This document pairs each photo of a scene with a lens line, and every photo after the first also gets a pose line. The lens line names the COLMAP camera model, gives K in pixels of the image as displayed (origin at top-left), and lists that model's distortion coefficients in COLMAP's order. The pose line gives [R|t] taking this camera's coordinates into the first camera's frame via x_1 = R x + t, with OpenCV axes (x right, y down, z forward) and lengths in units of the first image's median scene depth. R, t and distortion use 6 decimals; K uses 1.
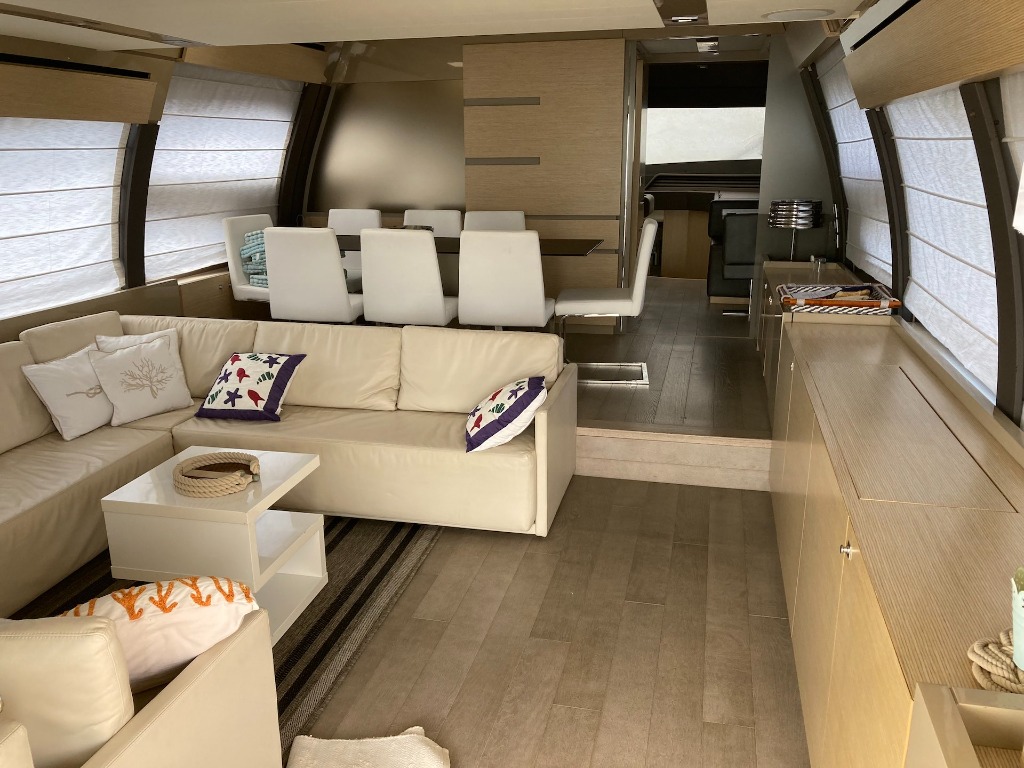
lens RADIAL K [[845.1, 0, 512.0], [0, 845.1, 384.0], [0, 0, 1]] dist [0.004549, 0.012501]
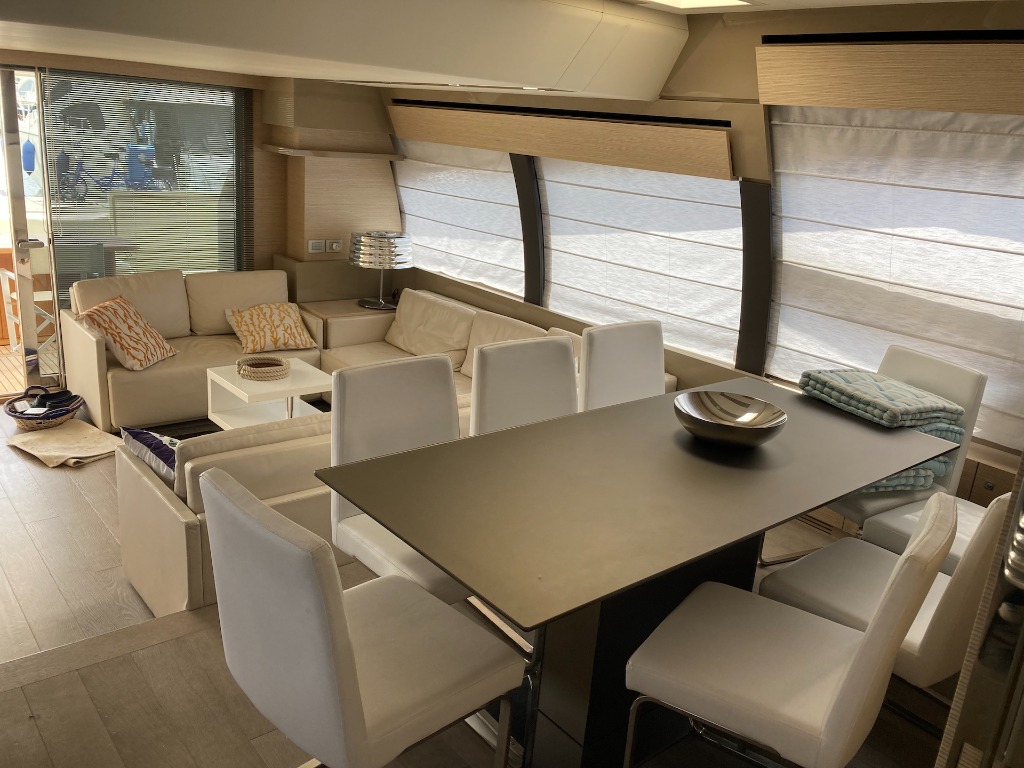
lens RADIAL K [[845.1, 0, 512.0], [0, 845.1, 384.0], [0, 0, 1]] dist [0.004549, 0.012501]
pose [[-0.596640, 0.193083, -0.778935, 0.454575], [-0.288309, 0.854251, 0.432588, -0.505848], [0.748932, 0.482673, -0.454013, 1.527676]]
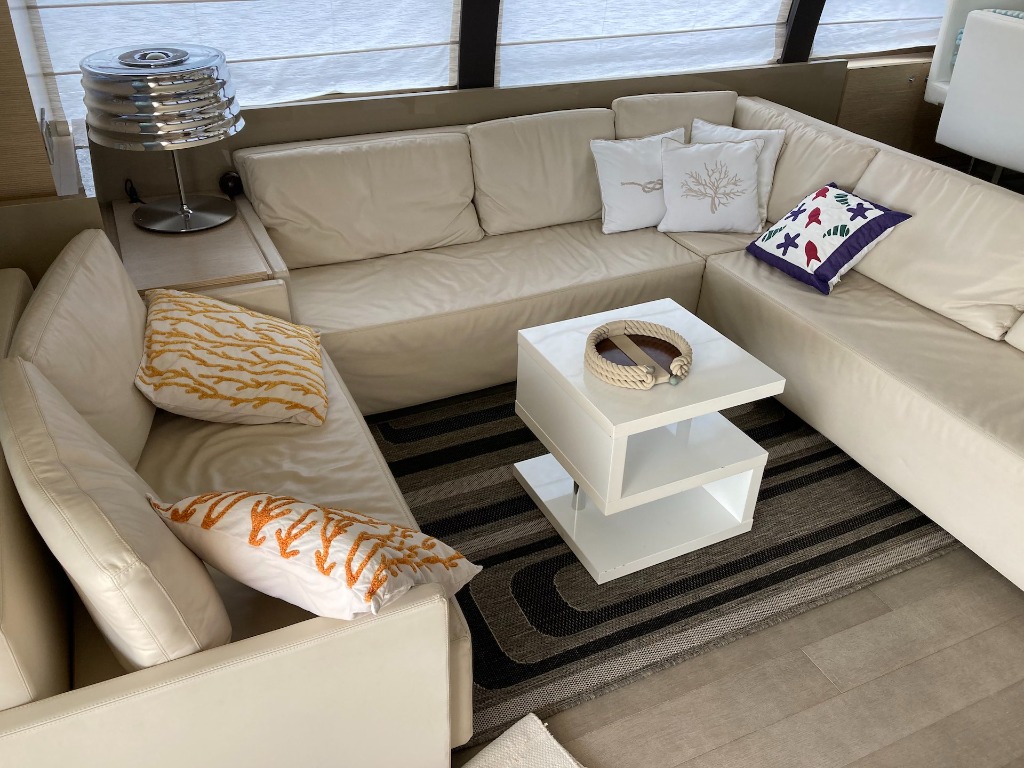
lens RADIAL K [[845.1, 0, 512.0], [0, 845.1, 384.0], [0, 0, 1]] dist [0.004549, 0.012501]
pose [[0.615810, 0.437673, -0.655149, 0.075880], [-0.236668, 0.895873, 0.376033, -0.099526], [0.751509, -0.076512, 0.655271, 0.295005]]
